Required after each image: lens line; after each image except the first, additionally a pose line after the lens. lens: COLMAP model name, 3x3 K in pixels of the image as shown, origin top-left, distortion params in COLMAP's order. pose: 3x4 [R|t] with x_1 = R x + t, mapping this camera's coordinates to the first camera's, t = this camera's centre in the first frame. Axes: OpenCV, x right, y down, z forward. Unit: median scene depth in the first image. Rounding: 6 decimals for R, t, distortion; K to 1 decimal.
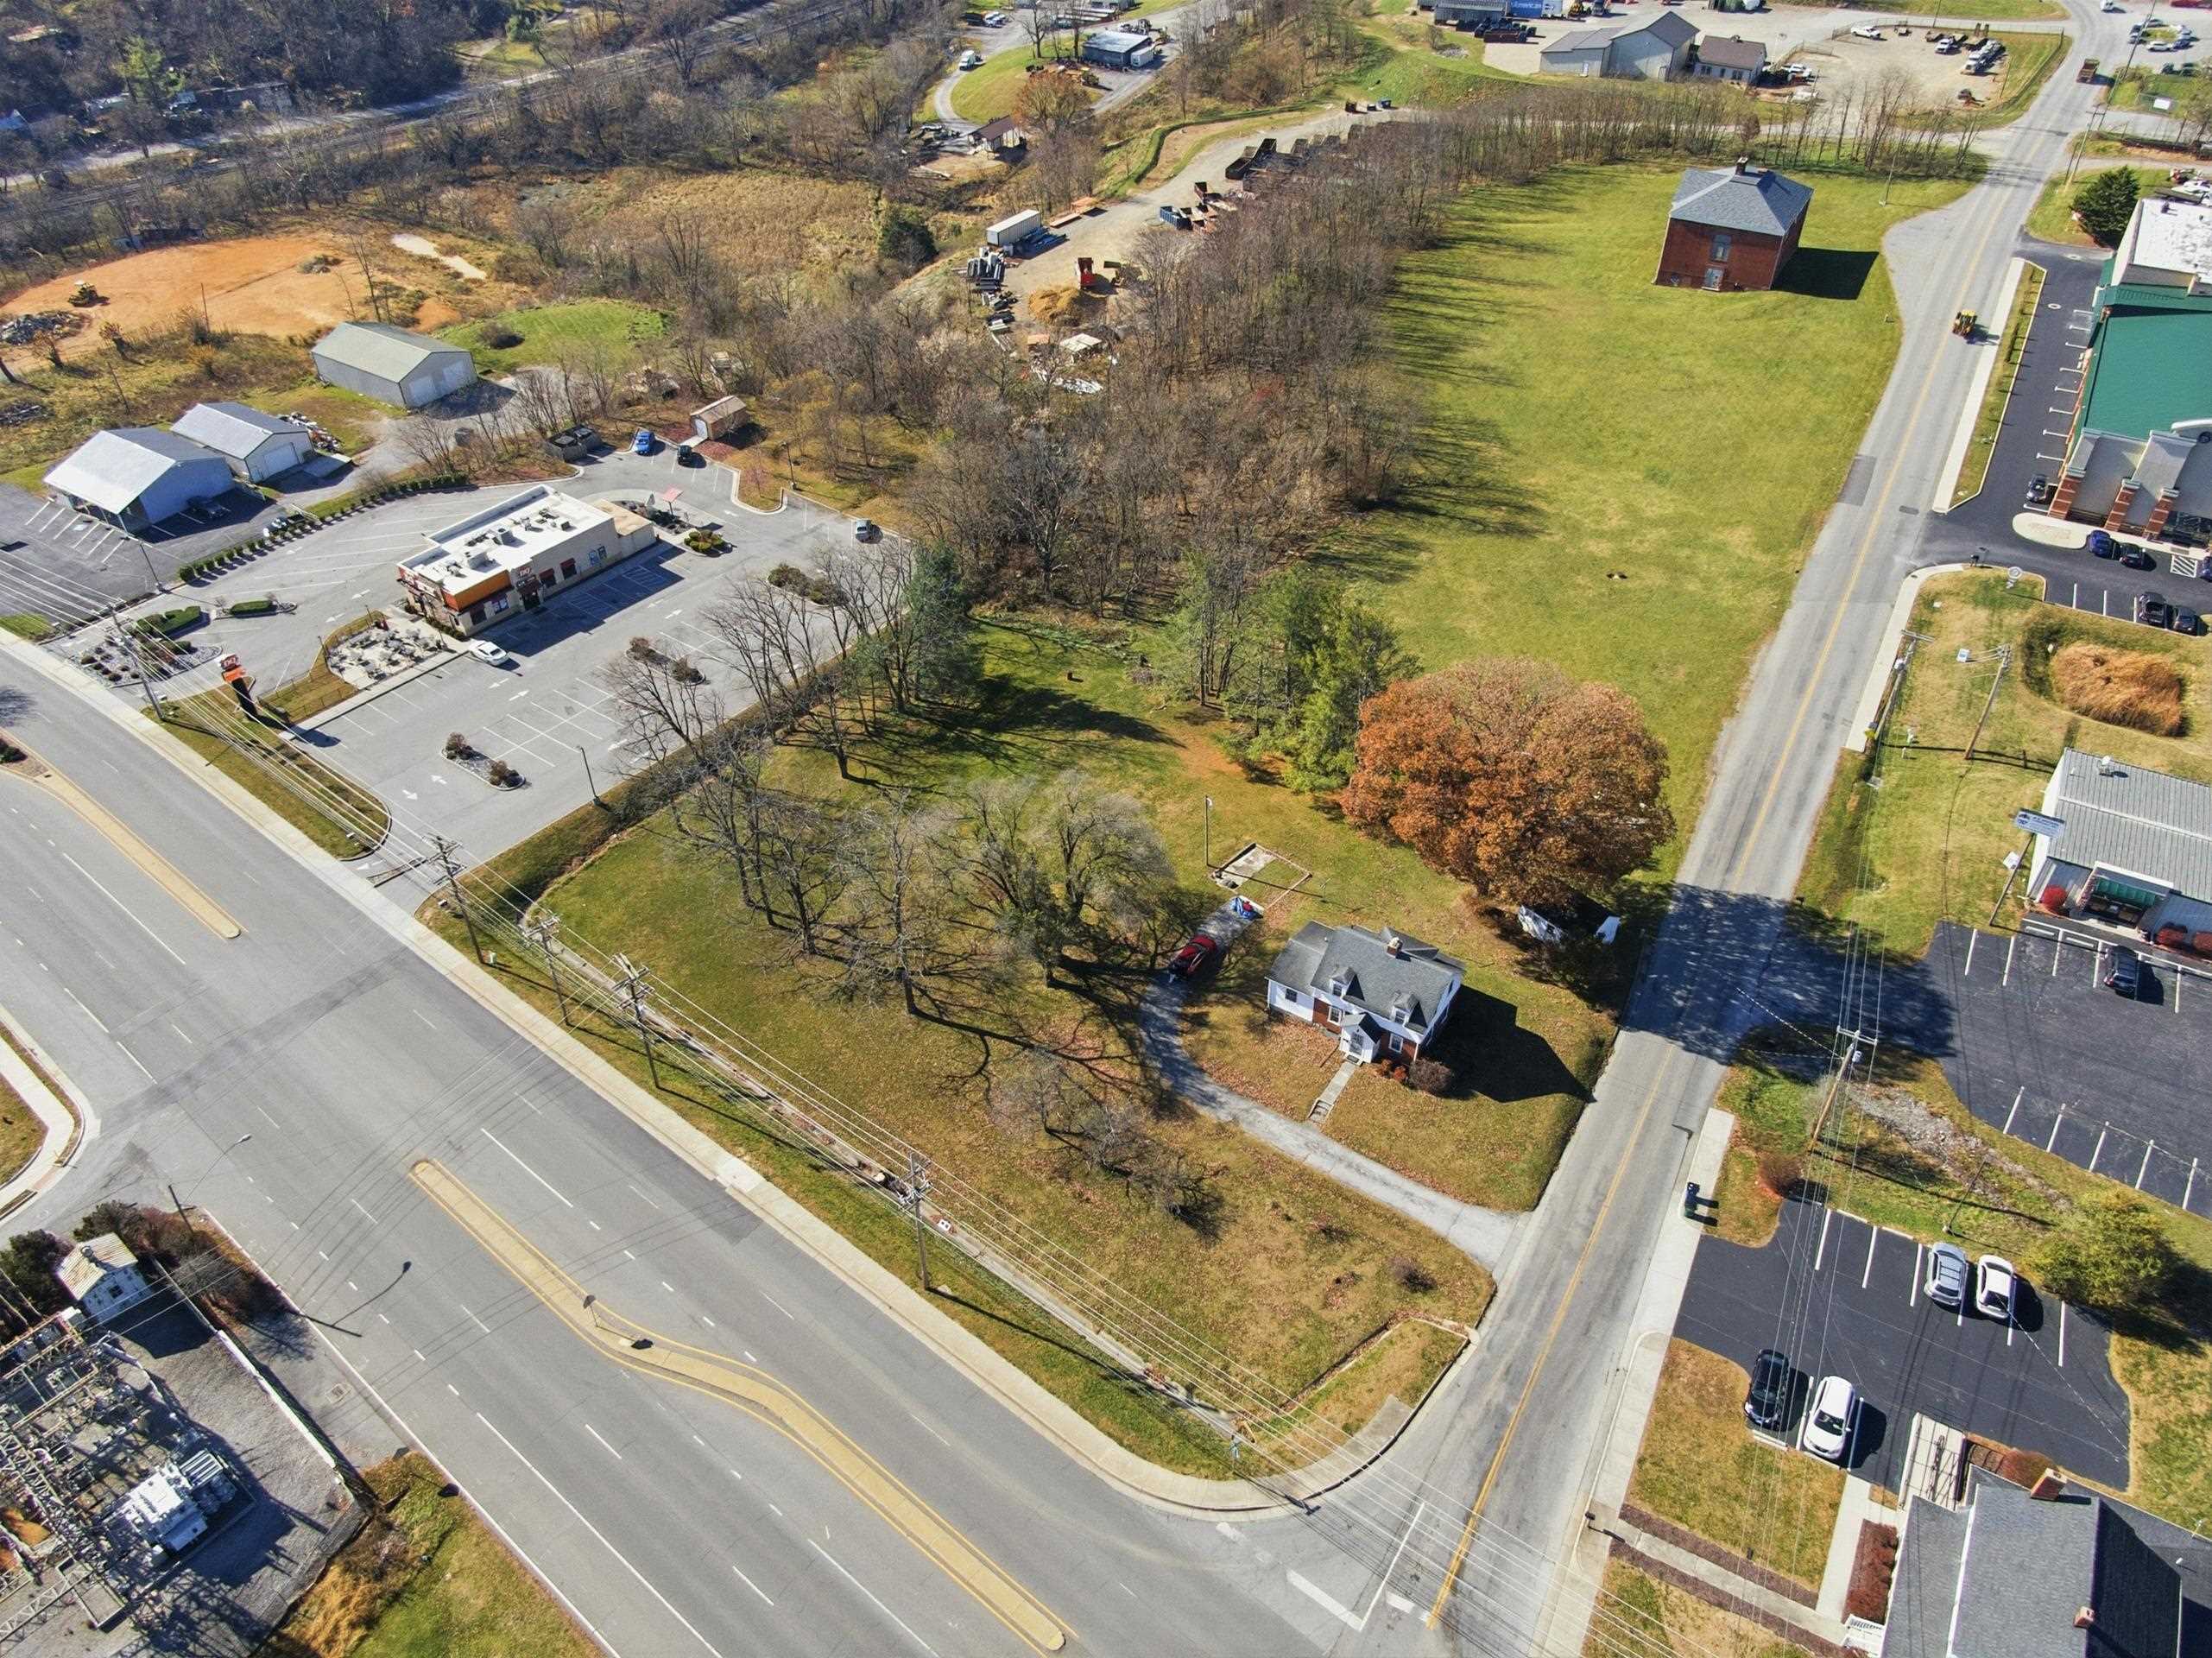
lens RADIAL K [[1605.9, 0, 1106.0], [0, 1605.9, 829.0], [0, 0, 1]] dist [0.010360, -0.006644]
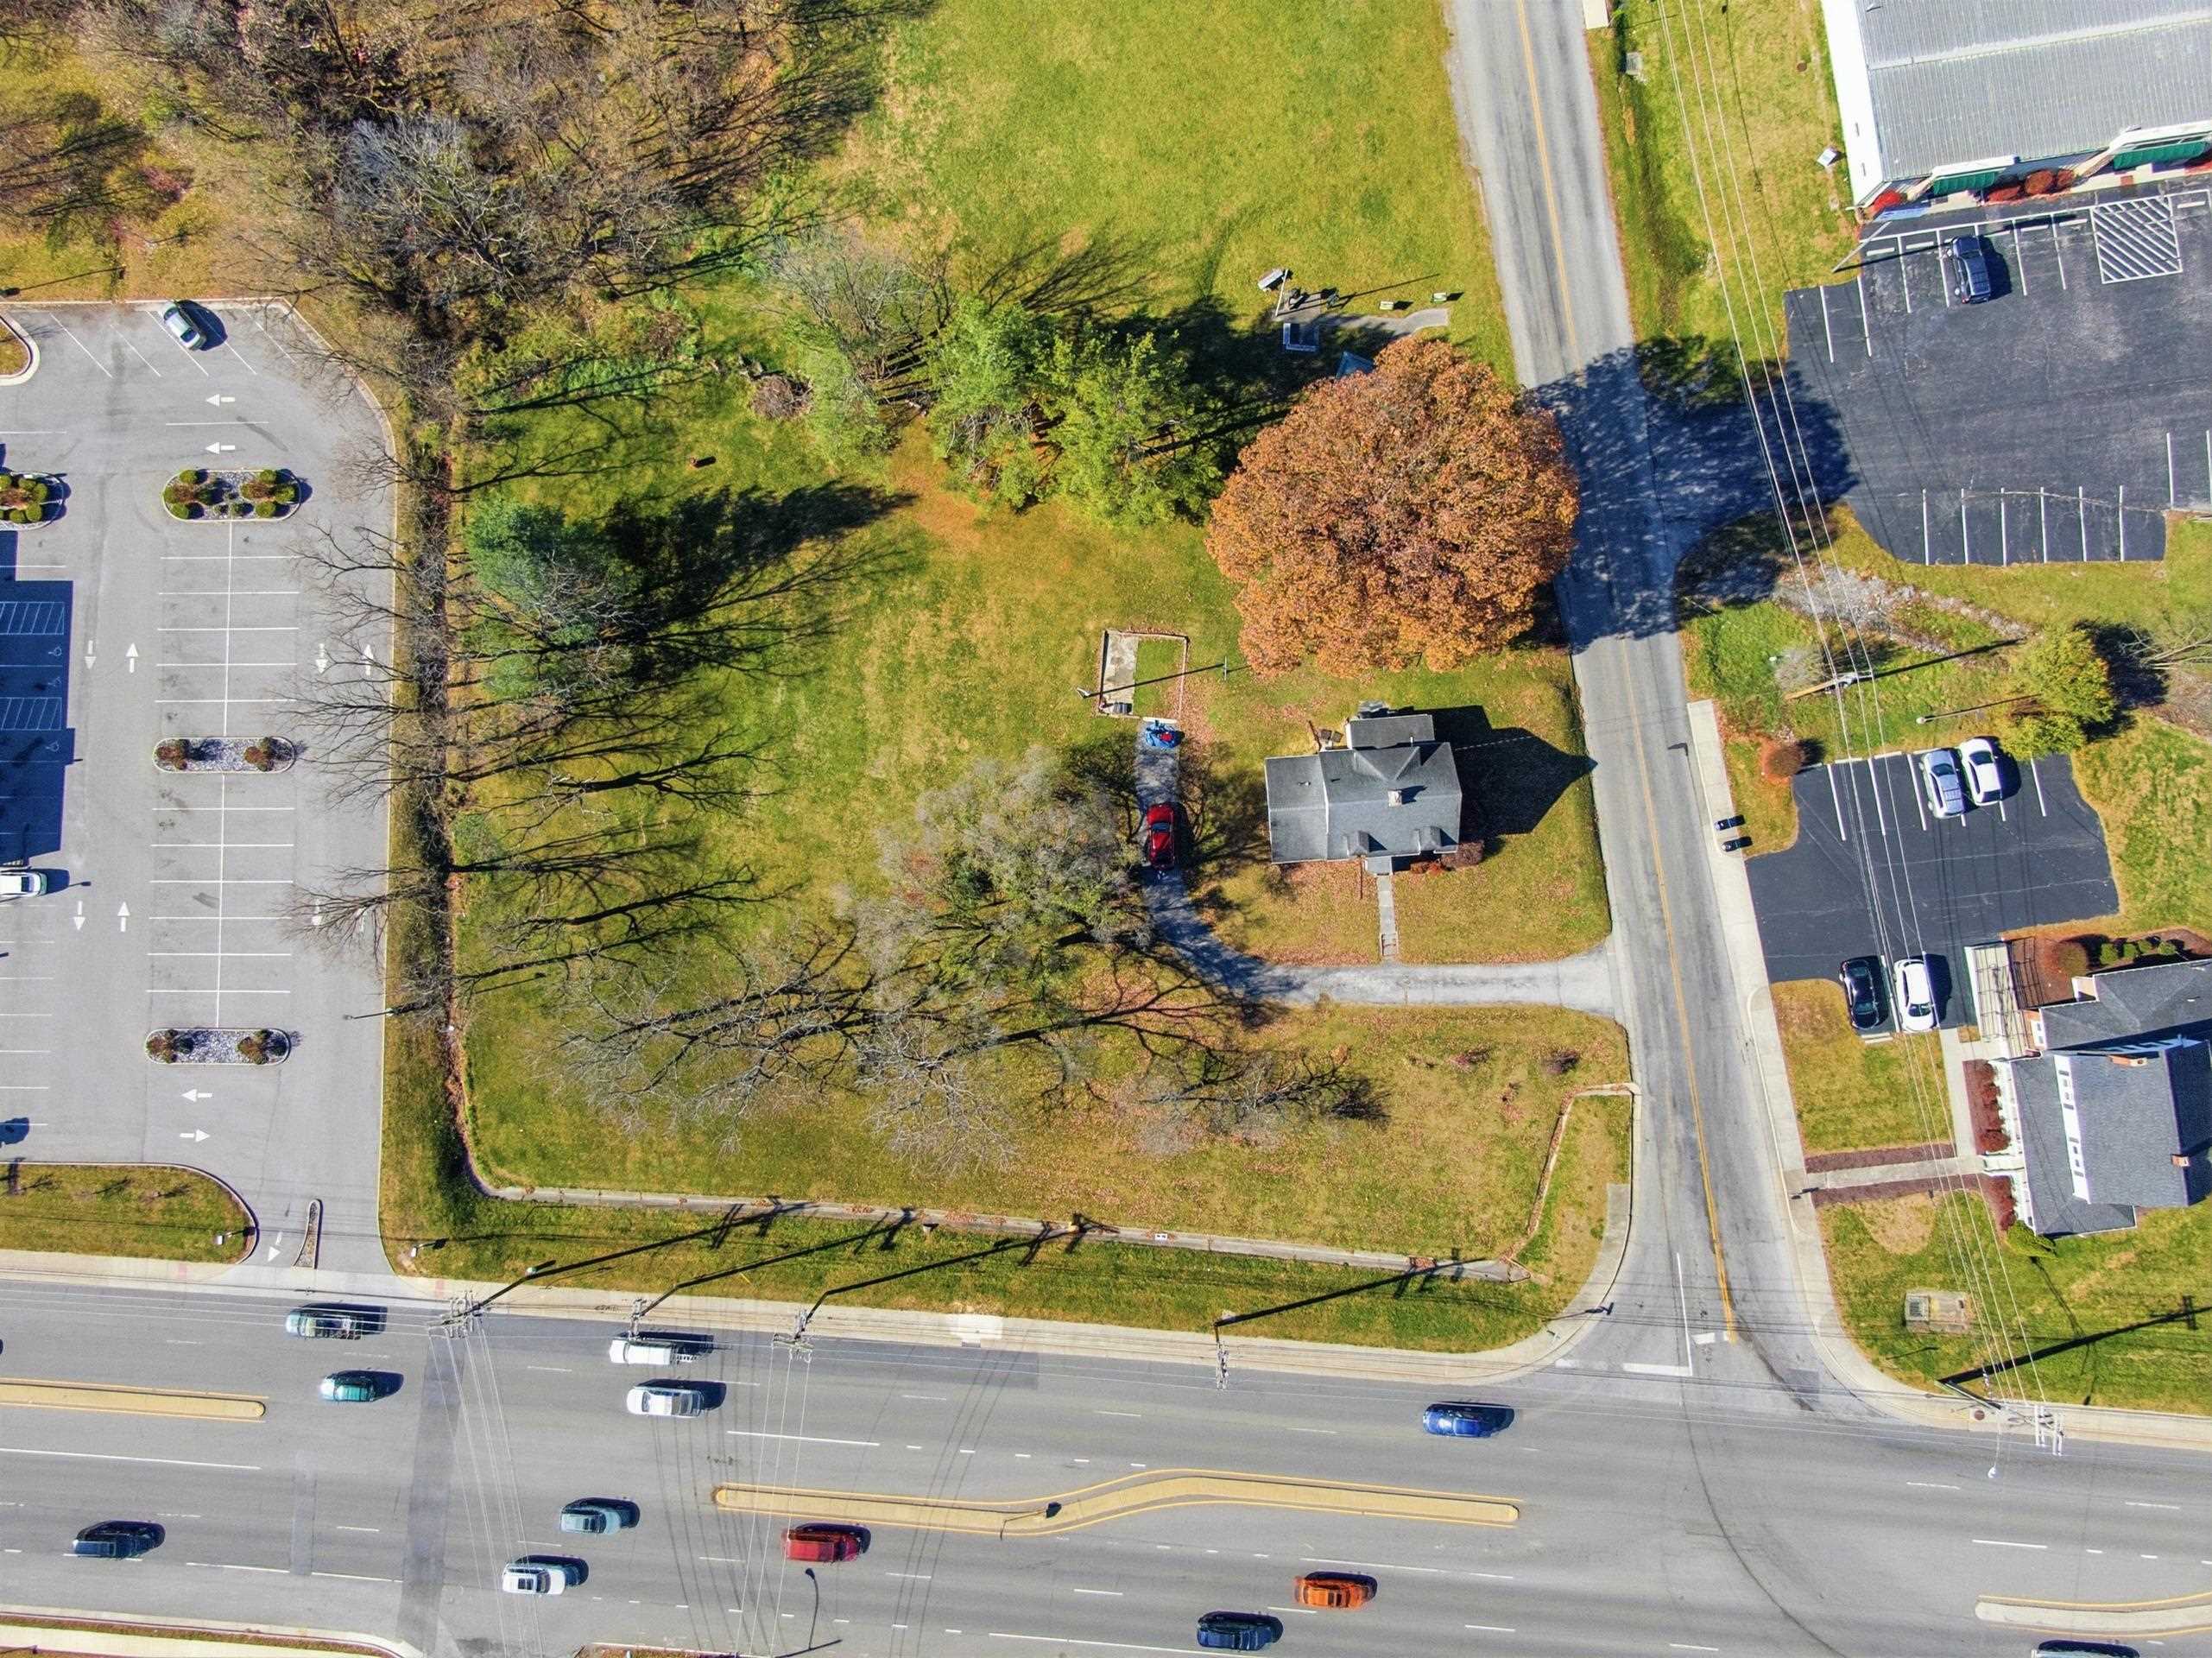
lens RADIAL K [[1568.9, 0, 1106.0], [0, 1568.9, 829.0], [0, 0, 1]] dist [0.010415, -0.003818]
pose [[0.793652, -0.608360, 0.003809, 0.028194], [0.400658, 0.527380, 0.749228, -0.607690], [-0.457809, -0.593101, 0.662301, 0.415663]]
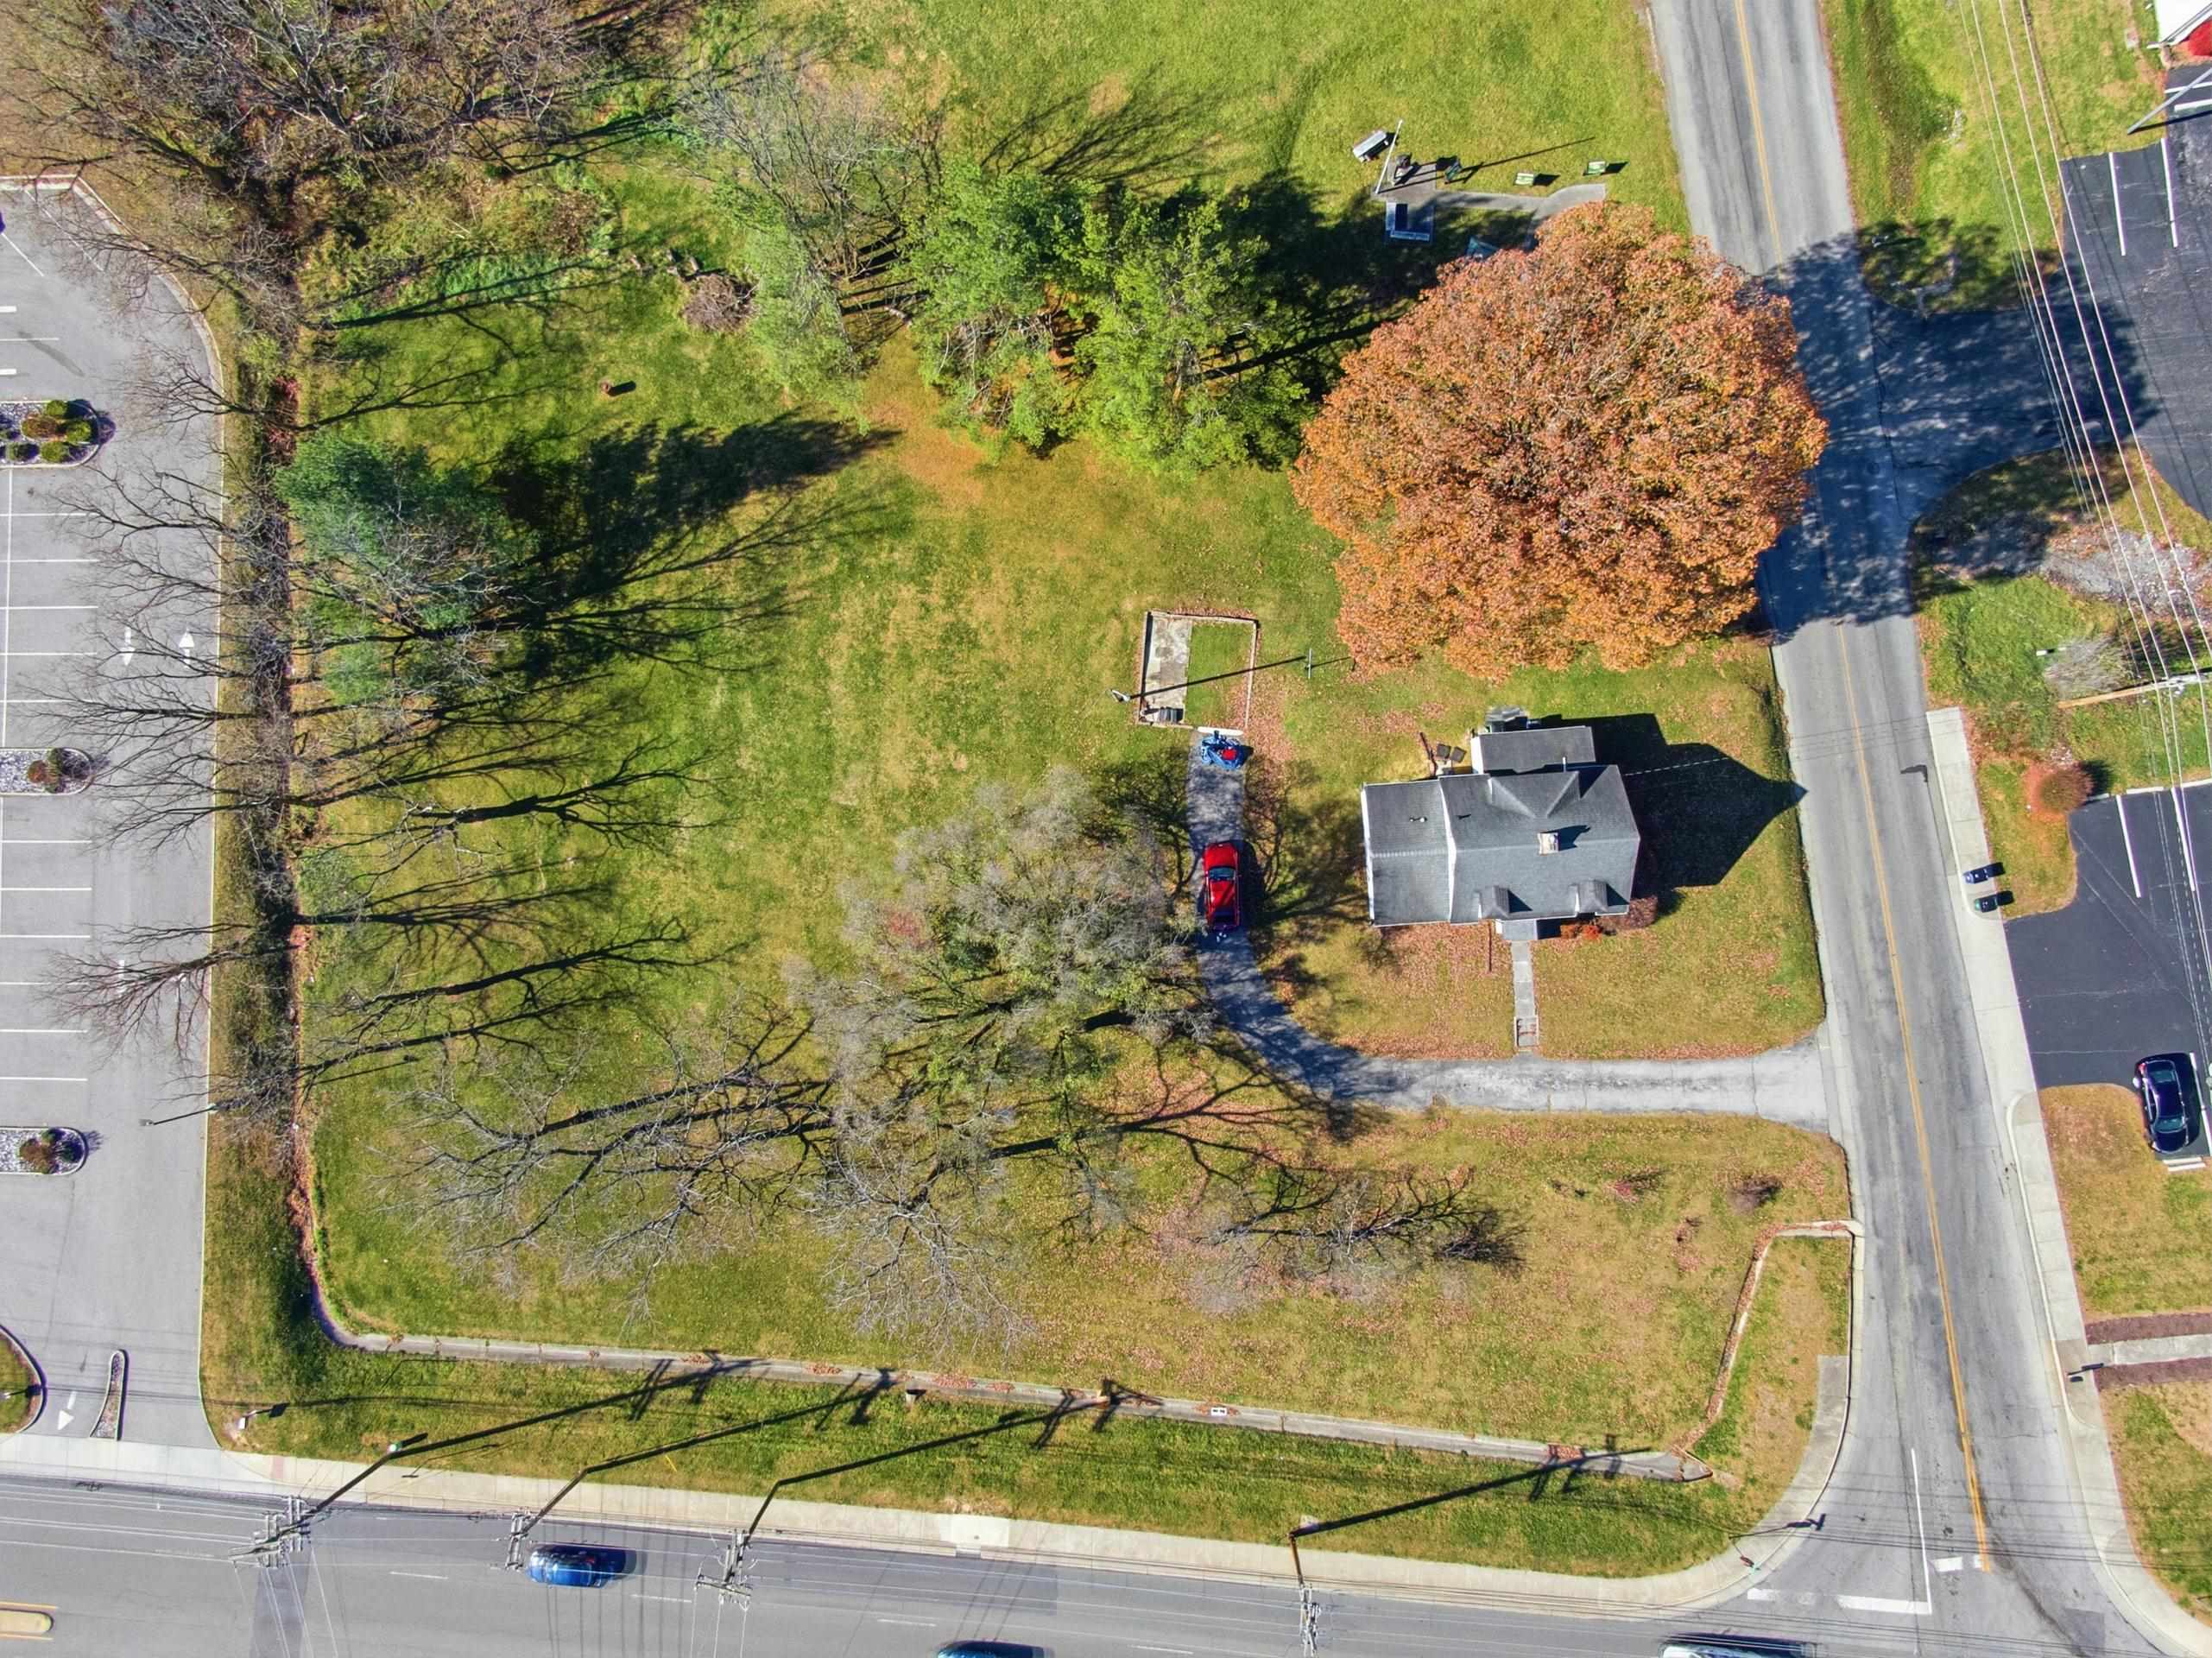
lens RADIAL K [[1588.9, 0, 1106.0], [0, 1588.9, 829.0], [0, 0, 1]] dist [-0.004708, 0.001488]
pose [[0.795705, -0.605597, -0.010337, 0.036391], [0.404359, 0.518433, 0.753473, -0.467406], [-0.450941, -0.603722, 0.657398, 0.582105]]
